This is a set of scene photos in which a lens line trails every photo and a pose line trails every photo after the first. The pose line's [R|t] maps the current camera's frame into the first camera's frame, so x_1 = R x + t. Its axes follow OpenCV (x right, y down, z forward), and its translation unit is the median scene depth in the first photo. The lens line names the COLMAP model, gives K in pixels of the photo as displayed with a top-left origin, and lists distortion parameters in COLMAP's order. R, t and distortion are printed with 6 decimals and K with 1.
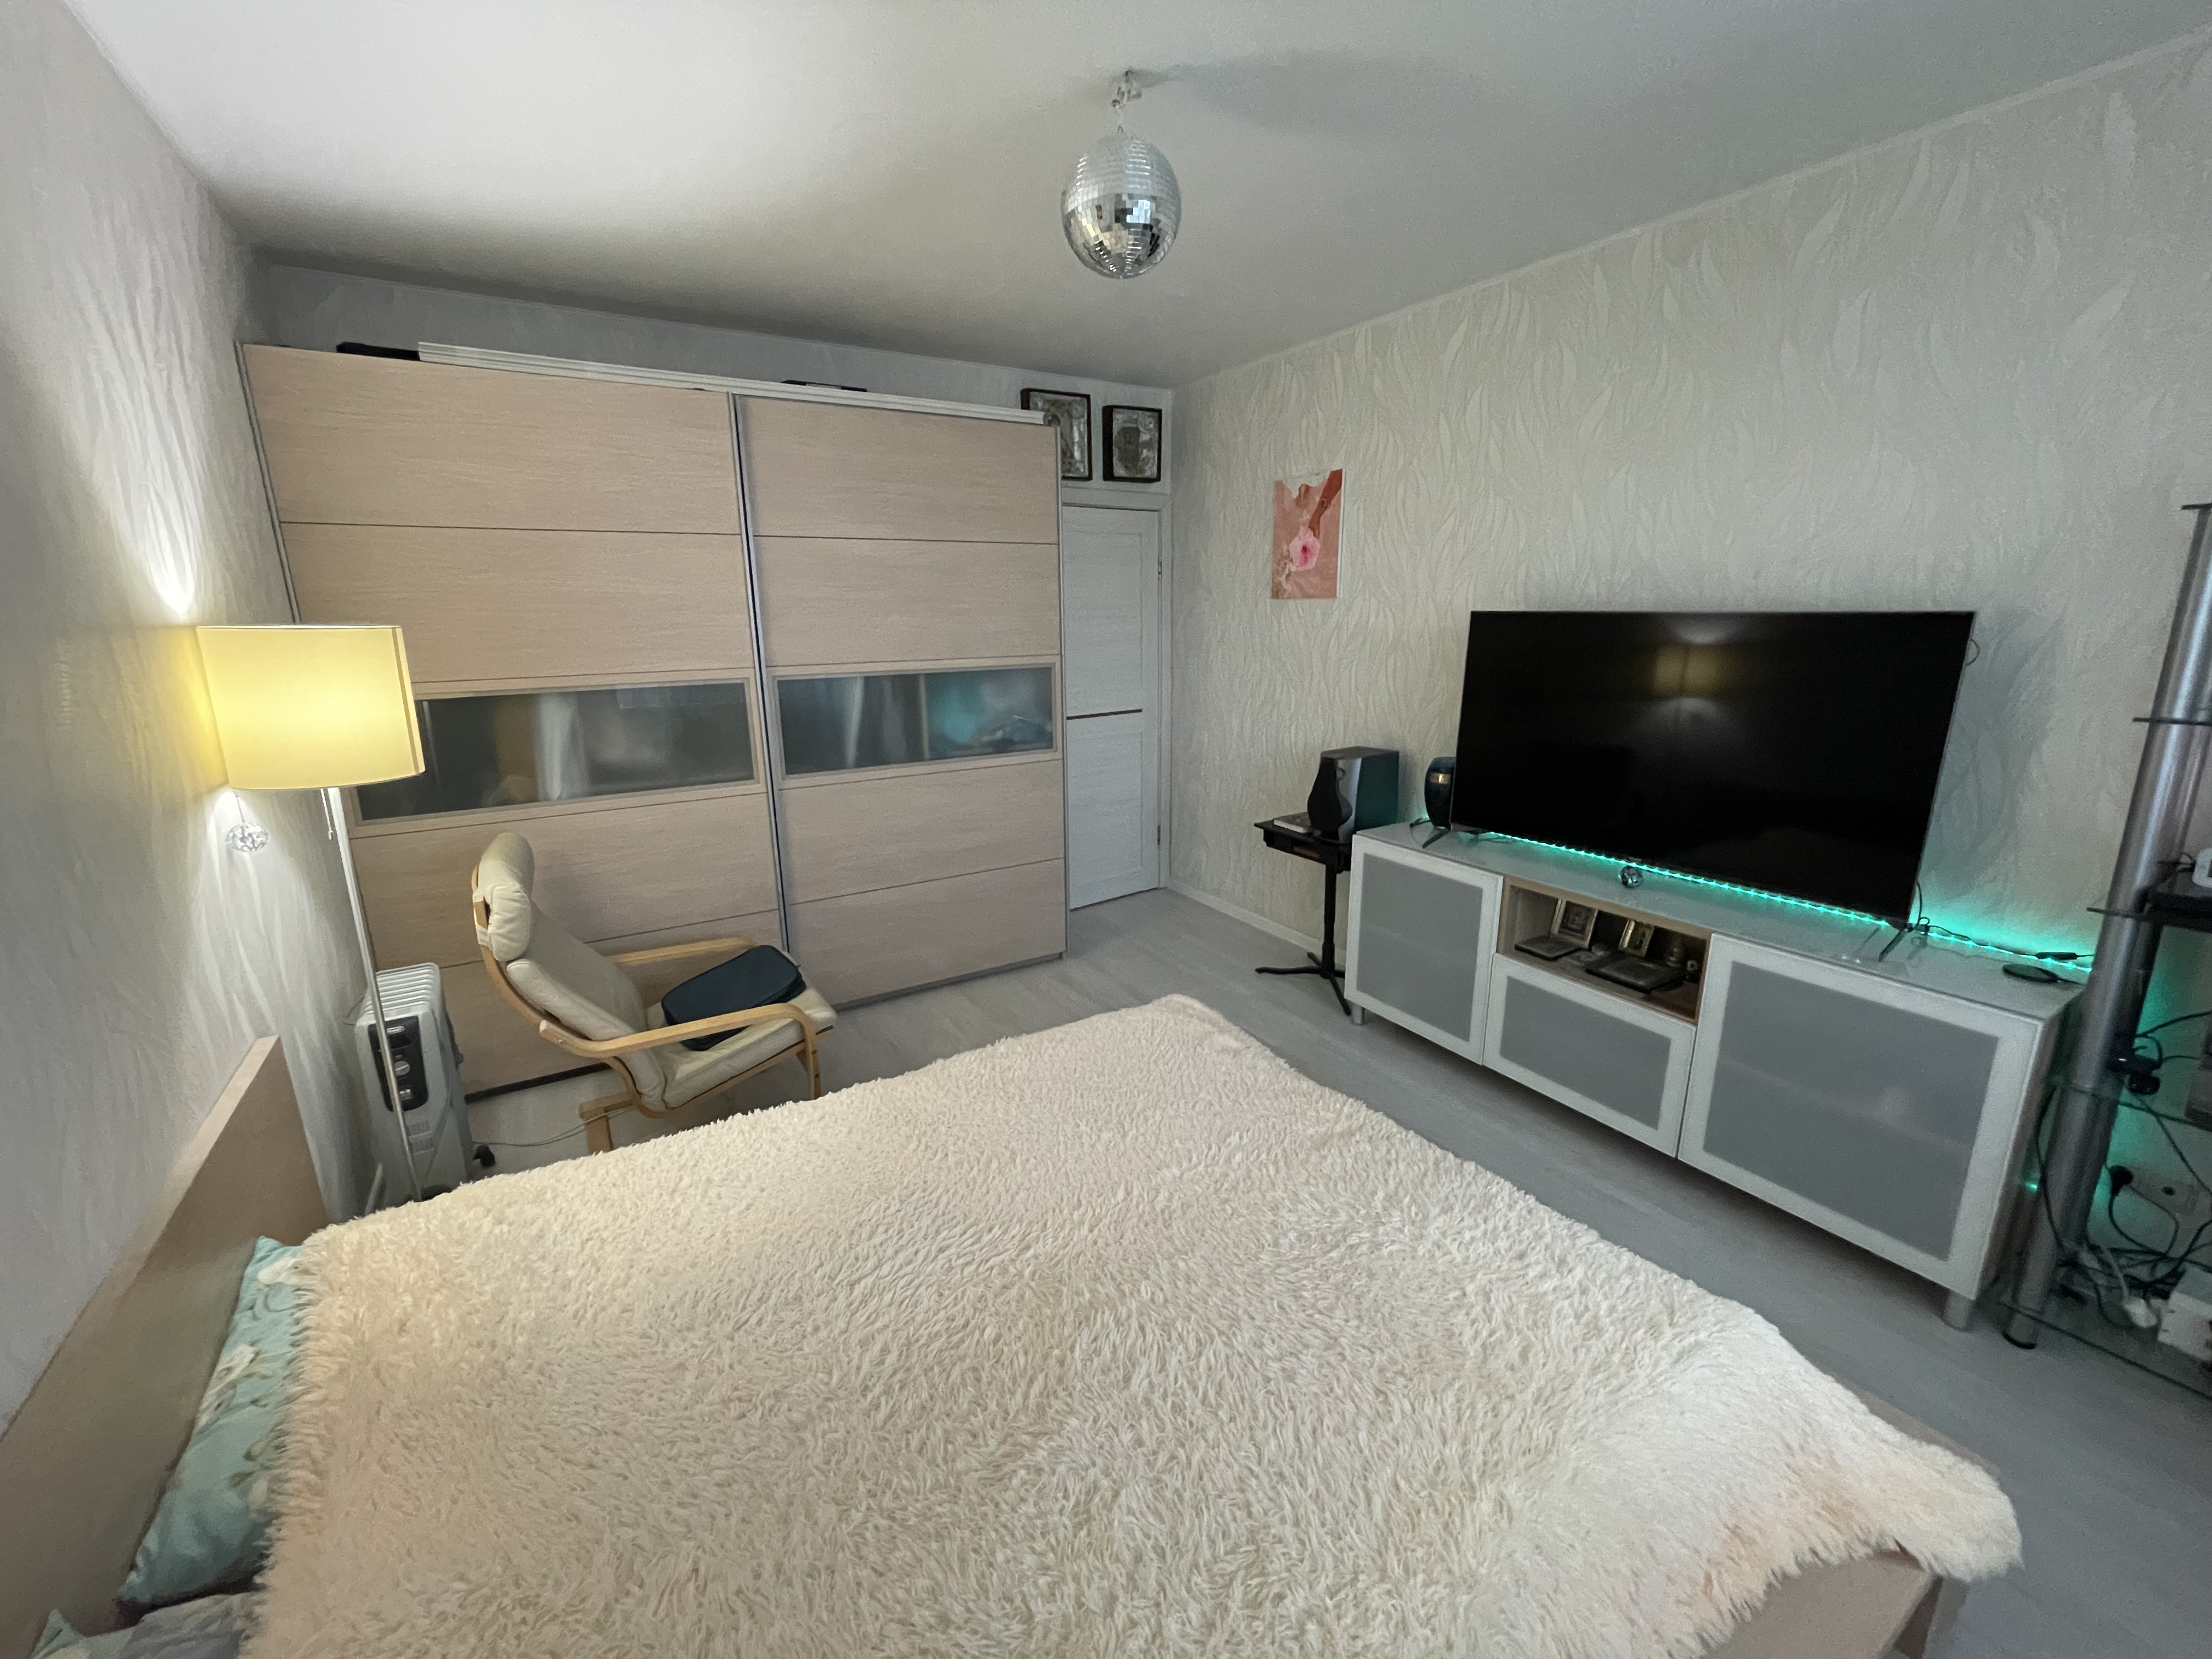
lens RADIAL K [[895.9, 0, 1104.3], [0, 895.9, 820.0], [0, 0, 1]] dist [-0.011787, 0.003876]
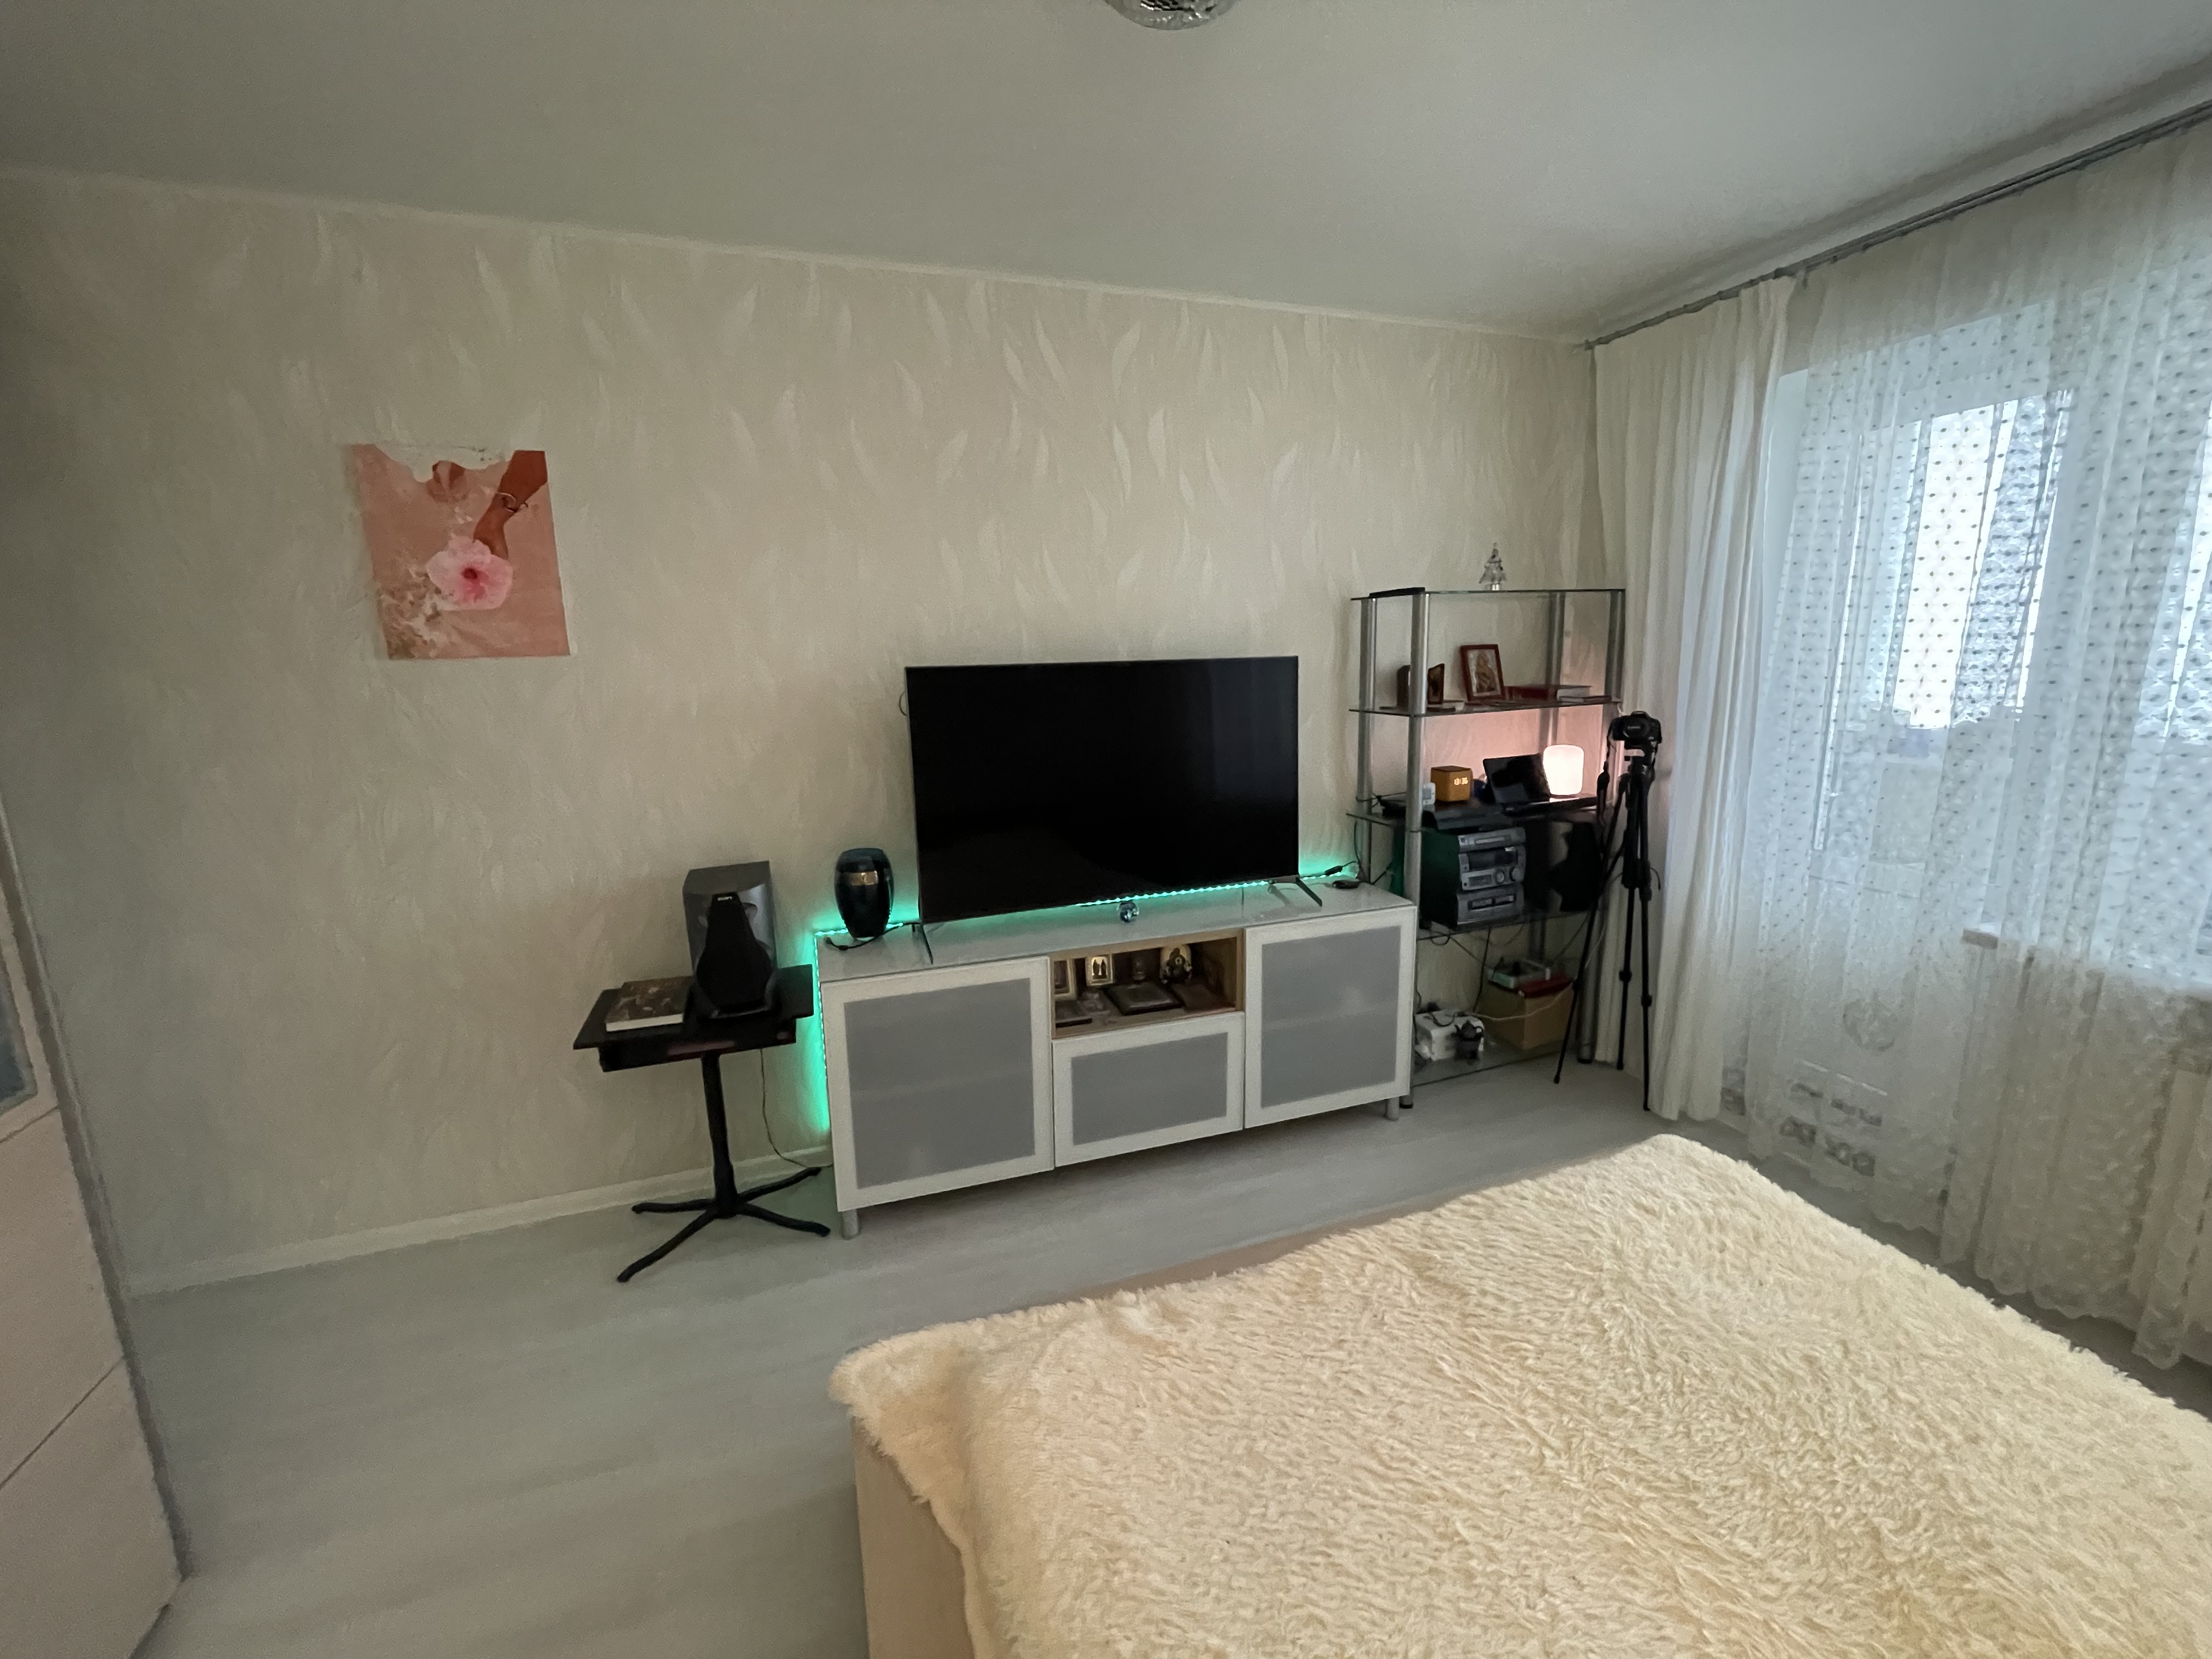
lens RADIAL K [[905.1, 0, 1107.5], [0, 905.1, 812.7], [0, 0, 1]] dist [-0.000193, 0.000102]
pose [[0.223852, -0.174191, 0.958930, -0.324153], [0.245977, 0.962145, 0.117354, -0.140109], [-0.943072, 0.209605, 0.258226, 0.571064]]
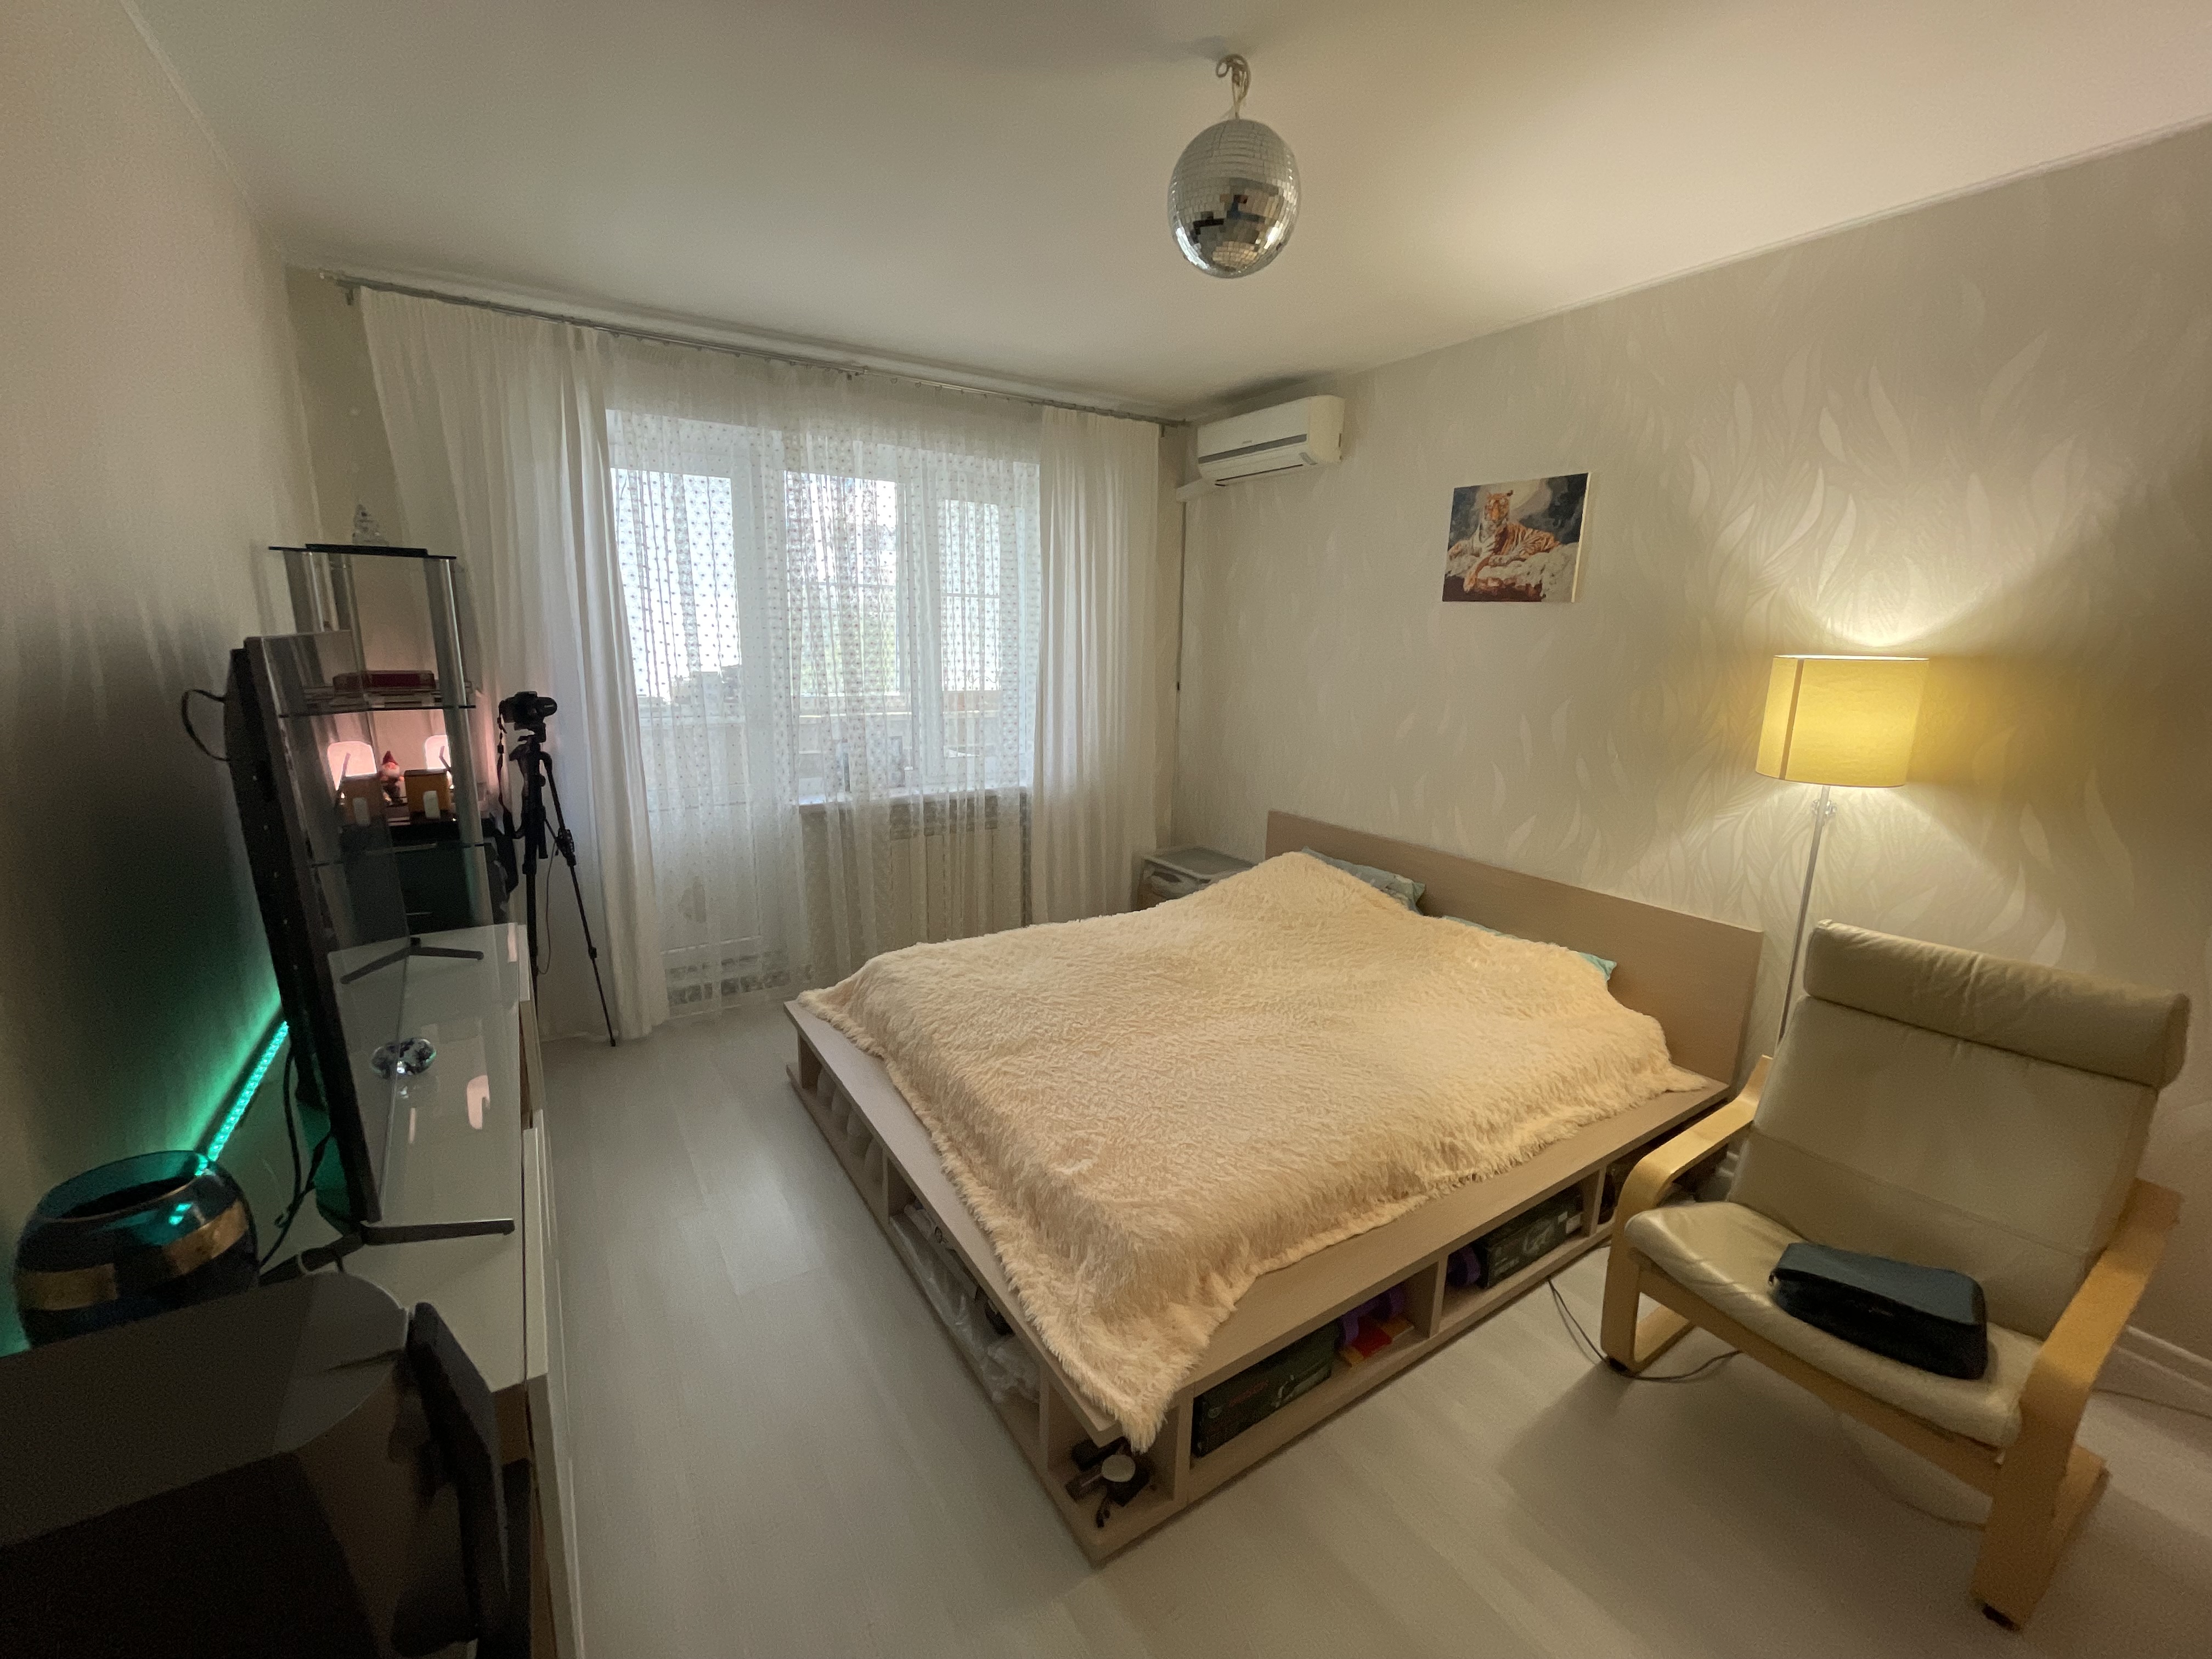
lens RADIAL K [[901.0, 0, 1109.0], [0, 901.0, 820.3], [0, 0, 1]] dist [-0.006549, -0.000223]
pose [[-0.999683, -0.004339, -0.024801, 0.090535], [-0.014381, 0.906945, 0.421003, -0.278618], [0.020666, 0.421226, -0.906720, 1.182838]]
